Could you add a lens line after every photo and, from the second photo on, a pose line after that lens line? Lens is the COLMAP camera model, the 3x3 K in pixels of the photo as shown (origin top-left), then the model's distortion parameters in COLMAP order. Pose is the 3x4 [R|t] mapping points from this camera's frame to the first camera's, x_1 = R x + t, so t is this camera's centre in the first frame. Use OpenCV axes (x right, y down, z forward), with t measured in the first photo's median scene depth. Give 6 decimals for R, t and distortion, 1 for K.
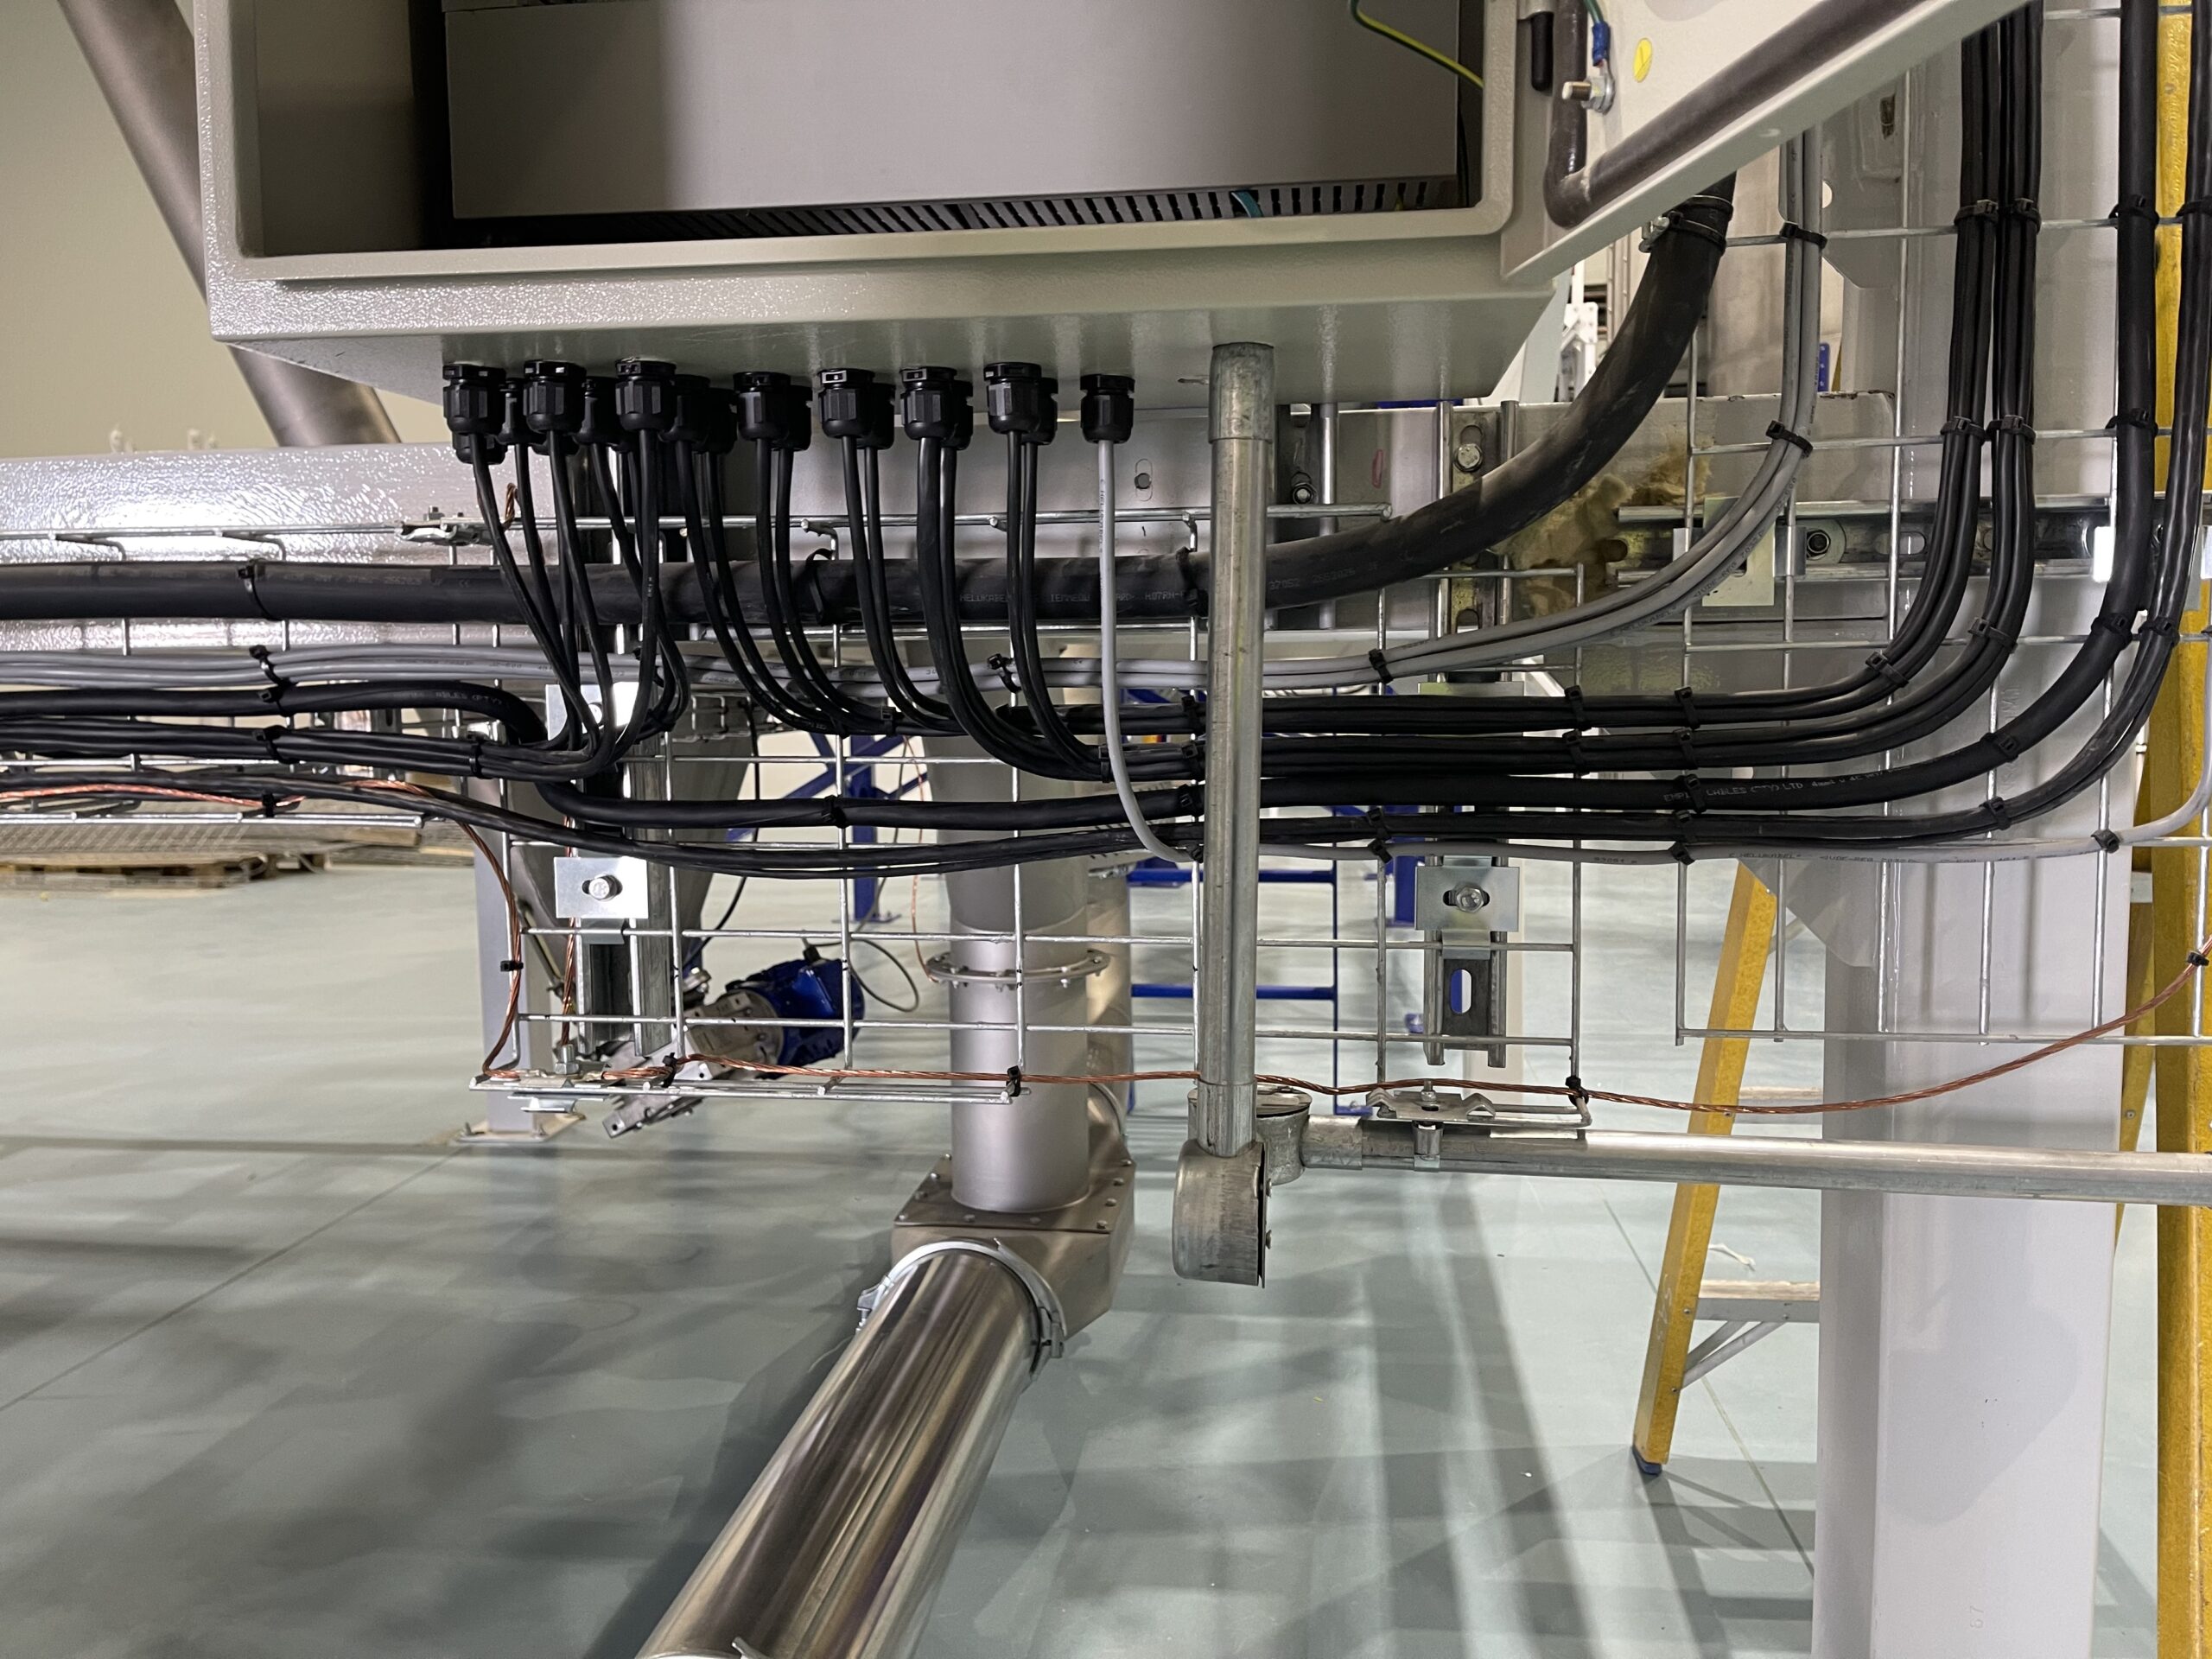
lens RADIAL K [[1669.5, 0, 1127.2], [0, 1669.5, 811.9], [0, 0, 1]] dist [0.030104, -0.000535]
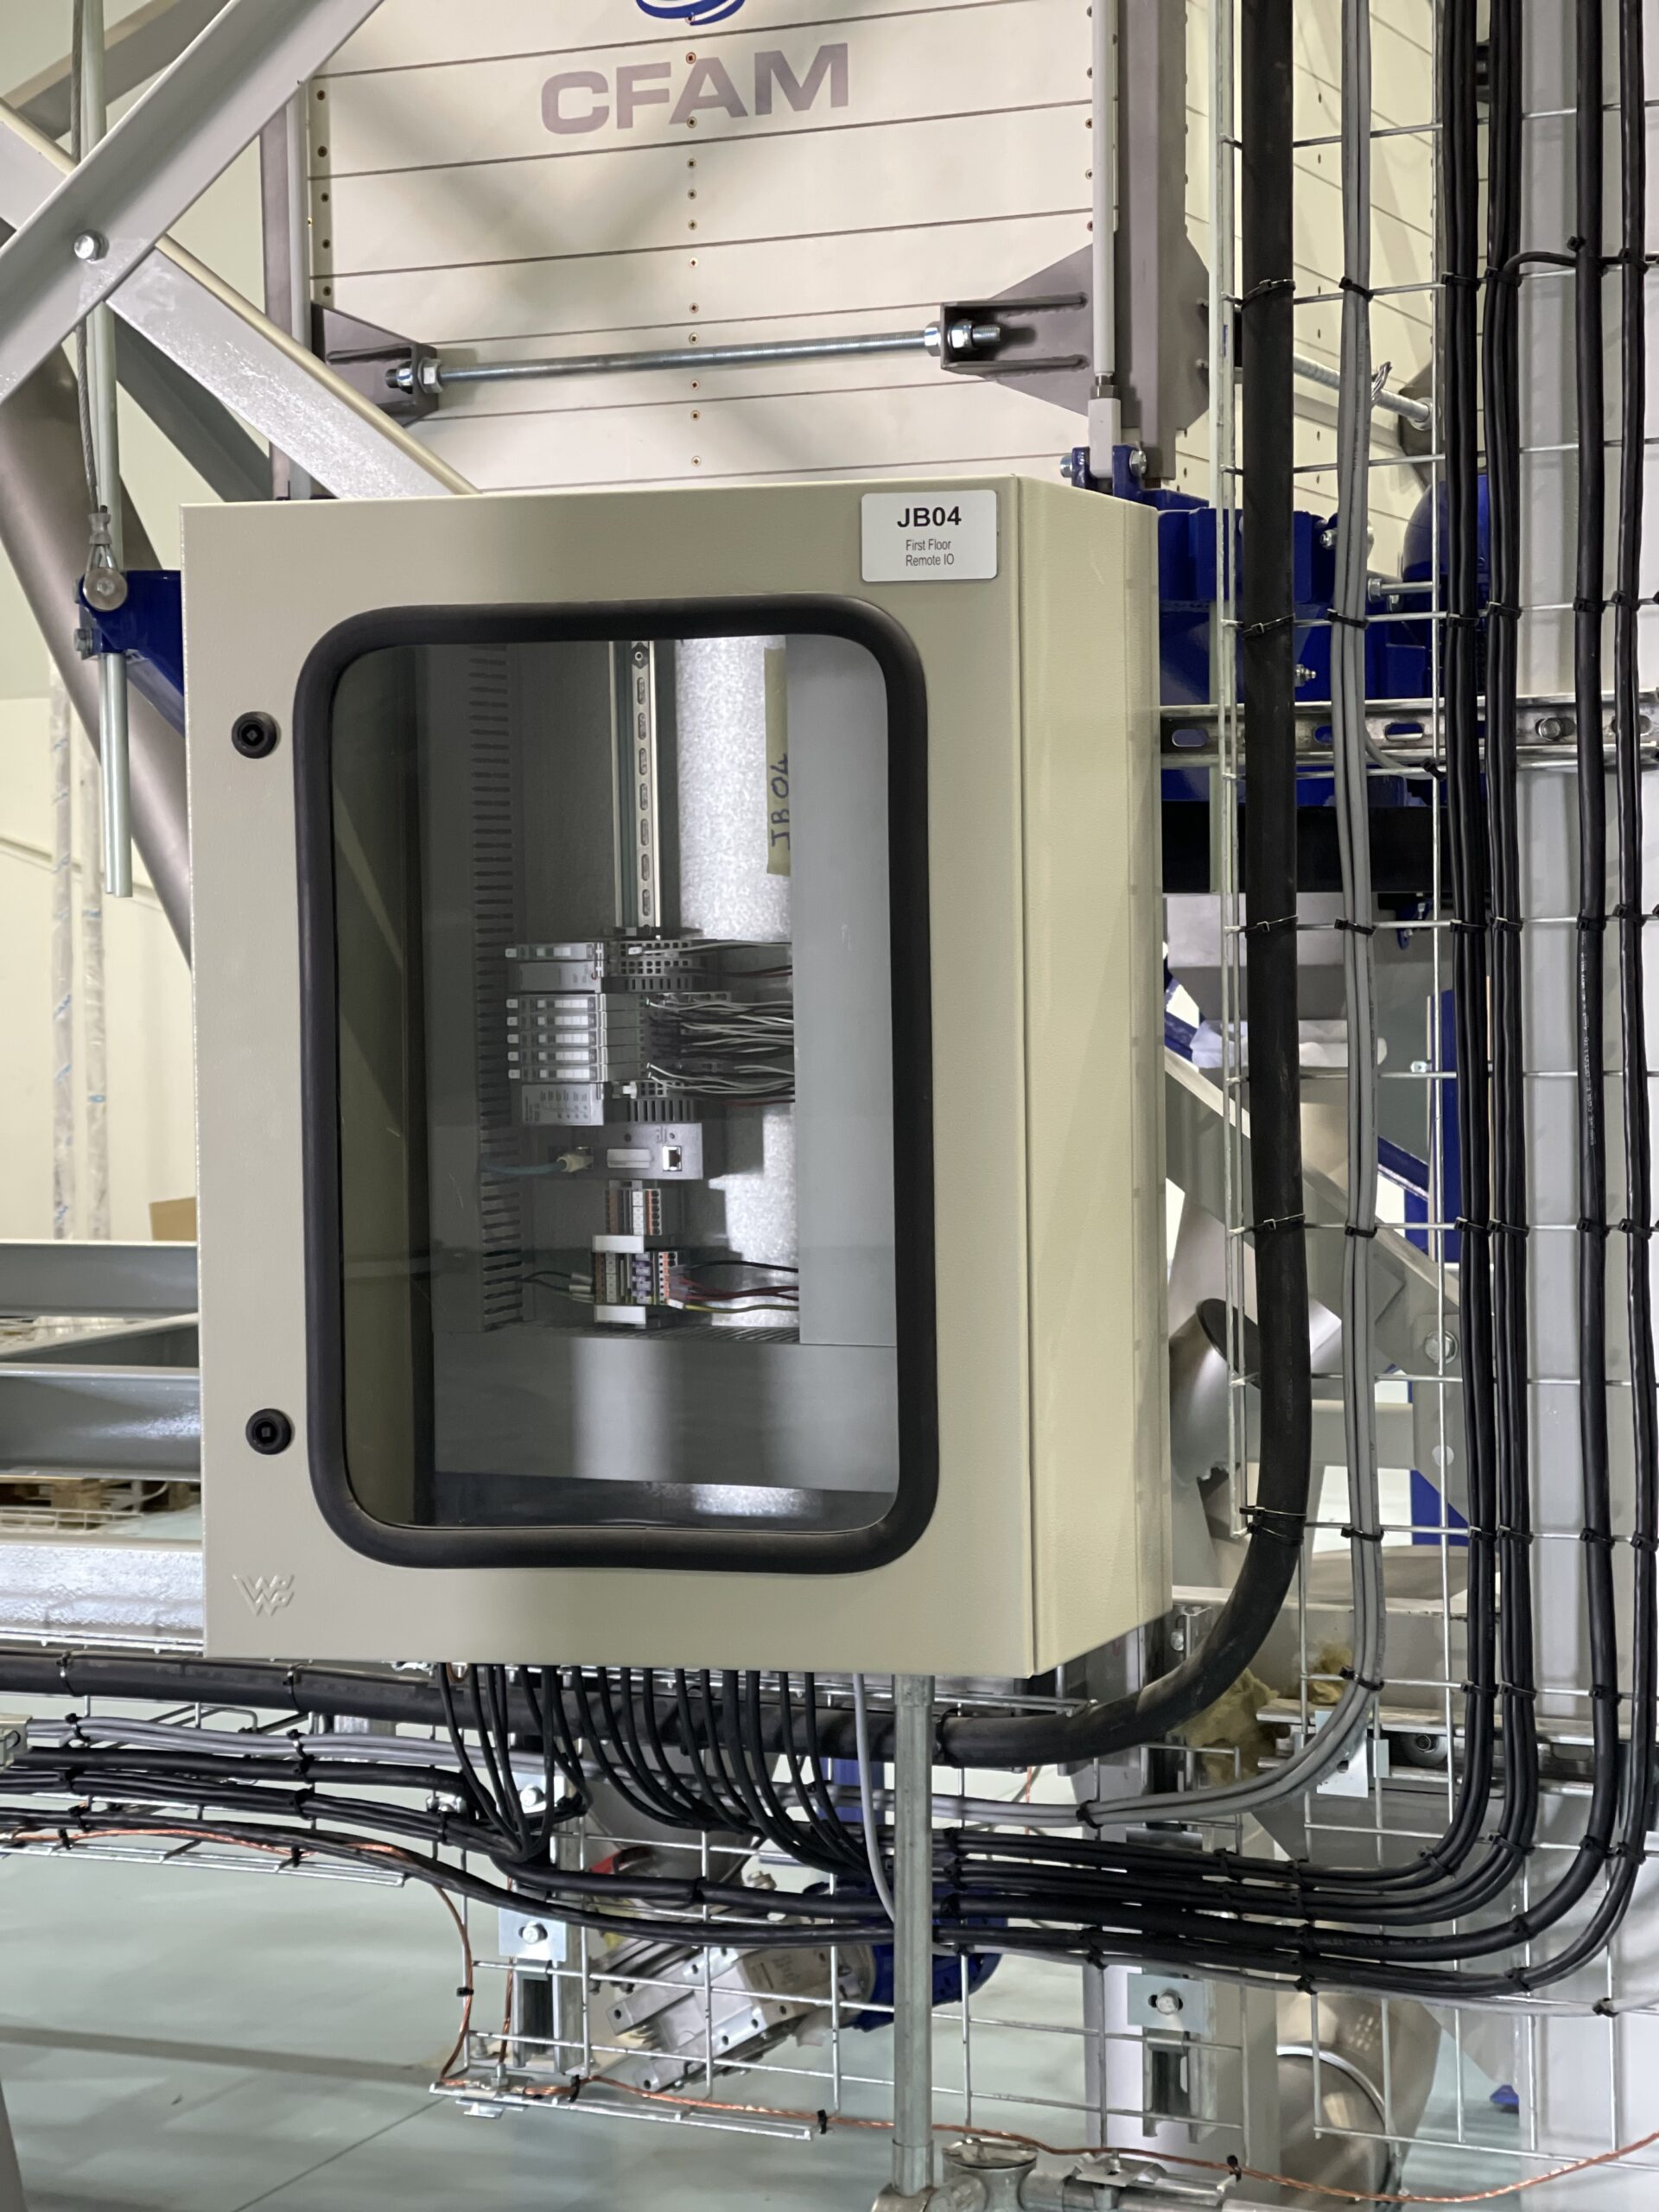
lens RADIAL K [[4122.6, 0, 820.2], [0, 4122.6, 1102.5], [0, 0, 1]] dist [0.200276, 0.000000]
pose [[0.952537, 0.006896, -0.304344, 0.867275], [-0.018034, 0.999266, -0.033801, -0.492533], [0.303888, 0.037685, 0.951962, -1.999832]]
